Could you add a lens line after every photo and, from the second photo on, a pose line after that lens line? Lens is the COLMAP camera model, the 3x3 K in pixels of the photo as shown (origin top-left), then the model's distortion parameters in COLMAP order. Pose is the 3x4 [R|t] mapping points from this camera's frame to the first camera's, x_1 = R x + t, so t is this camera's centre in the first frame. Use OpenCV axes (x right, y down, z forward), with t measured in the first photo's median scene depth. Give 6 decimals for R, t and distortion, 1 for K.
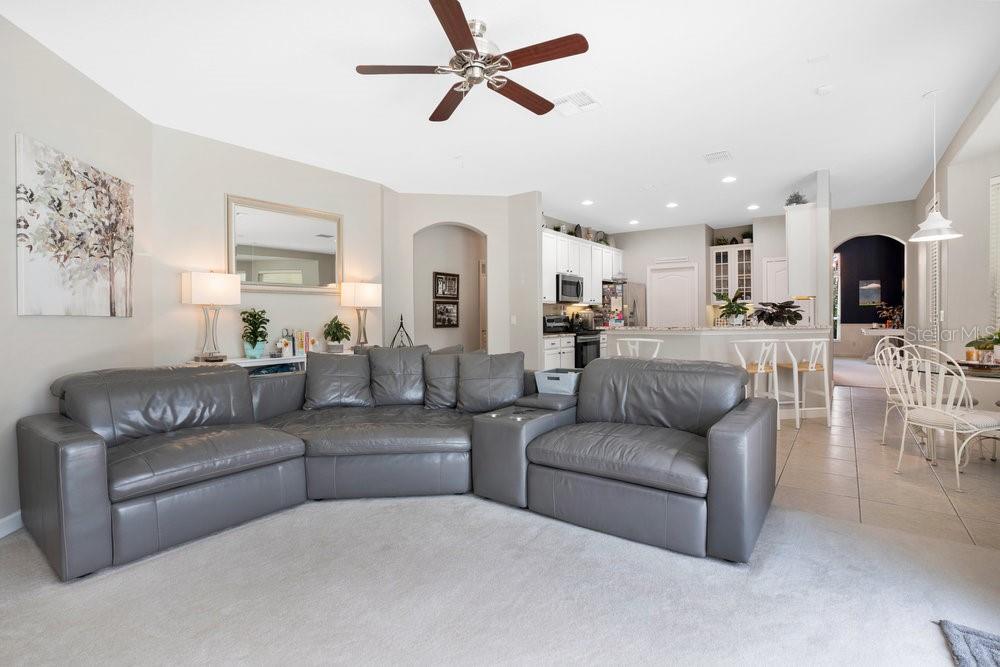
lens RADIAL K [[475.3, 0, 502.4], [0, 475.3, 329.5], [0, 0, 1]] dist [-0.075938, 0.031262]
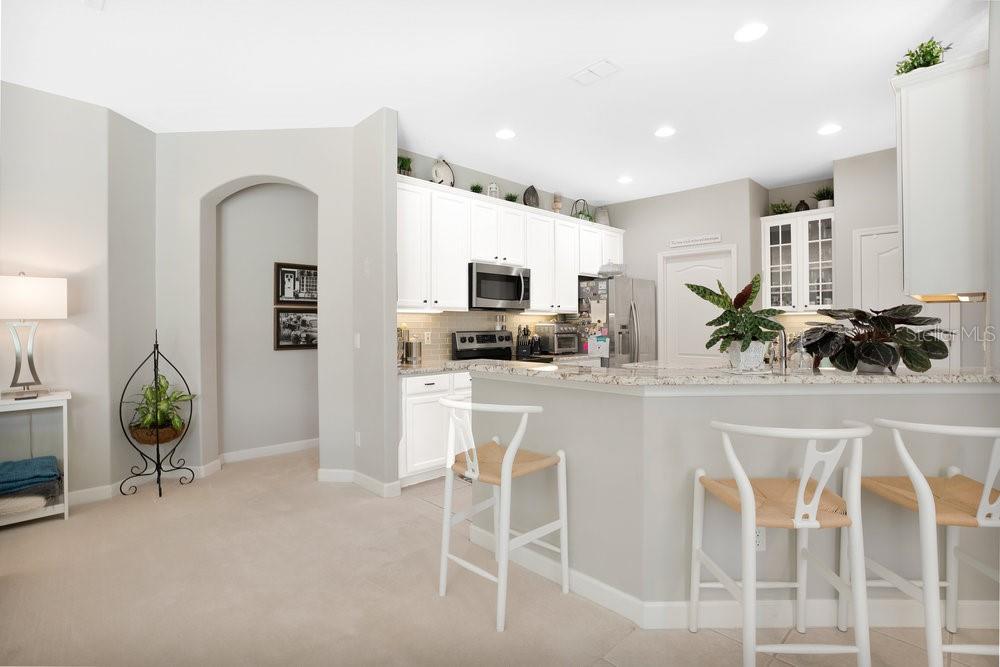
lens RADIAL K [[475.3, 0, 502.4], [0, 475.3, 329.5], [0, 0, 1]] dist [-0.075938, 0.031262]
pose [[0.985388, 0.006077, -0.170218, 0.253223], [-0.008523, 0.999871, -0.013646, -0.023872], [0.170113, 0.014897, 0.985312, 0.409042]]
